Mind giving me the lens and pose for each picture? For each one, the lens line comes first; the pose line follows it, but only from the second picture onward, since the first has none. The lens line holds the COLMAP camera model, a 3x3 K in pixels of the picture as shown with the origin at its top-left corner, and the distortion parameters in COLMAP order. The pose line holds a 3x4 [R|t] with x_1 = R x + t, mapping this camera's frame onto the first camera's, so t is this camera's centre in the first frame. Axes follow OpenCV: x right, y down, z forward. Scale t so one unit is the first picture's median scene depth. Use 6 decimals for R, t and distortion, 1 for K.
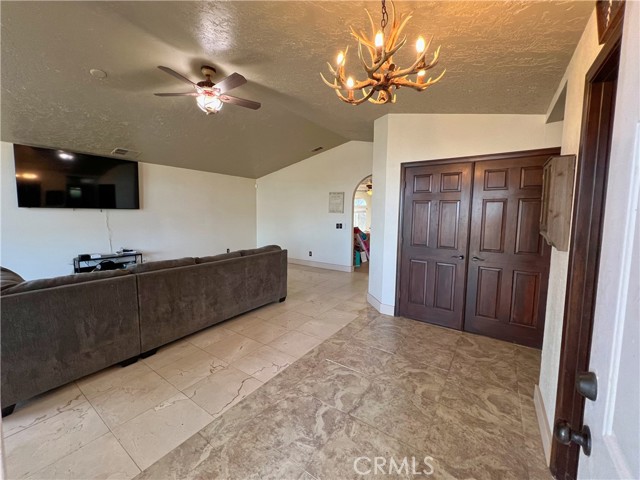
lens RADIAL K [[261.0, 0, 309.5], [0, 261.0, 237.9], [0, 0, 1]] dist [-0.000457, -0.000234]
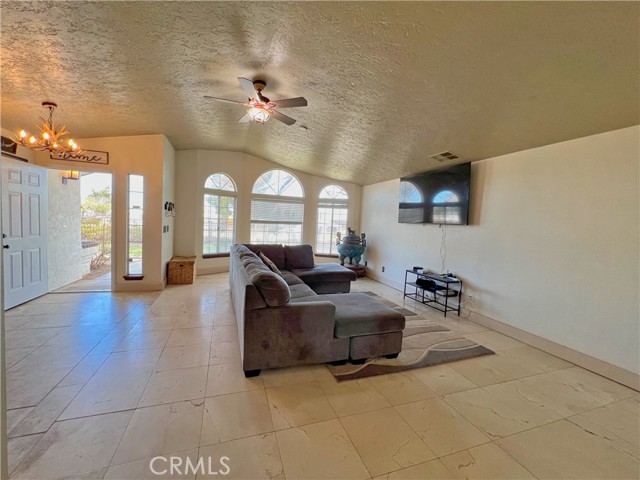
lens RADIAL K [[261.0, 0, 309.5], [0, 261.0, 237.9], [0, 0, 1]] dist [-0.000457, -0.000234]
pose [[-0.582379, 0.009391, -0.812863, 0.211801], [-0.132628, 0.985438, 0.106406, -0.094543], [0.802025, 0.169777, -0.572653, 1.096059]]
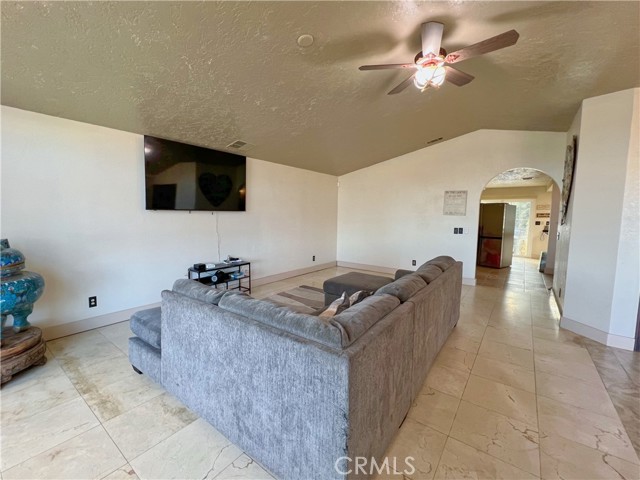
lens RADIAL K [[278.1, 0, 302.5], [0, 278.1, 240.6], [0, 0, 1]] dist [-0.001380, -0.000311]
pose [[0.998517, 0.005372, -0.054183, -0.425342], [-0.005273, 0.999984, 0.001971, -0.016199], [0.054193, -0.001683, 0.998529, 0.089128]]
